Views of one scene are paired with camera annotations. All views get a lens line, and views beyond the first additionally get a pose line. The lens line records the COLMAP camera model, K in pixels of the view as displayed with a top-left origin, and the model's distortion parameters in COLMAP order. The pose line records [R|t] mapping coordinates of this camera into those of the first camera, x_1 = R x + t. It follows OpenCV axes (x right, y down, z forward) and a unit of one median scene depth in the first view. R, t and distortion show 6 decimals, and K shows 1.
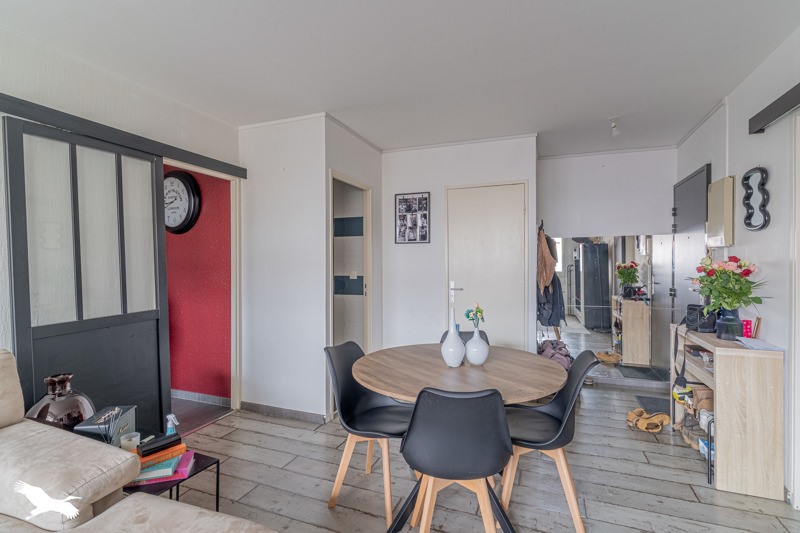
lens RADIAL K [[385.6, 0, 398.6], [0, 385.6, 268.1], [0, 0, 1]] dist [-0.005331, -0.000182]
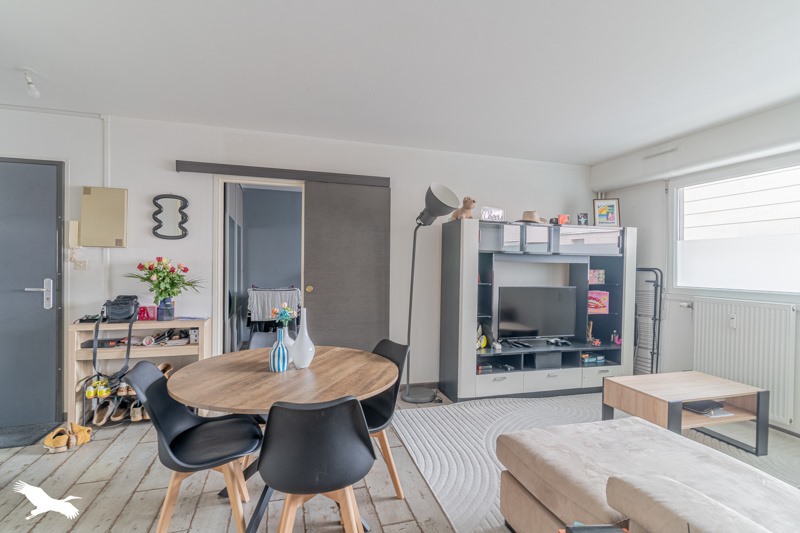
lens RADIAL K [[385.6, 0, 396.2], [0, 385.6, 263.8], [0, 0, 1]] dist [-0.005331, -0.000182]
pose [[-0.602563, -0.003156, 0.798065, -0.520867], [0.014045, 0.999795, 0.014558, -0.014639], [-0.797948, 0.019981, -0.602395, 0.921895]]
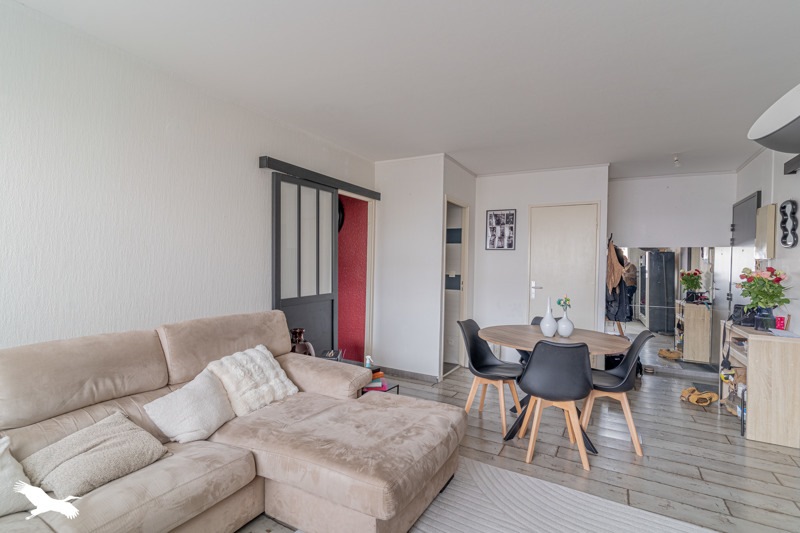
lens RADIAL K [[385.6, 0, 396.8], [0, 385.6, 267.8], [0, 0, 1]] dist [-0.005331, -0.000182]
pose [[0.990184, 0.026793, -0.137178, -0.160275], [-0.027270, 0.999627, -0.001604, 0.006143], [0.137083, 0.005329, 0.990545, -0.365925]]
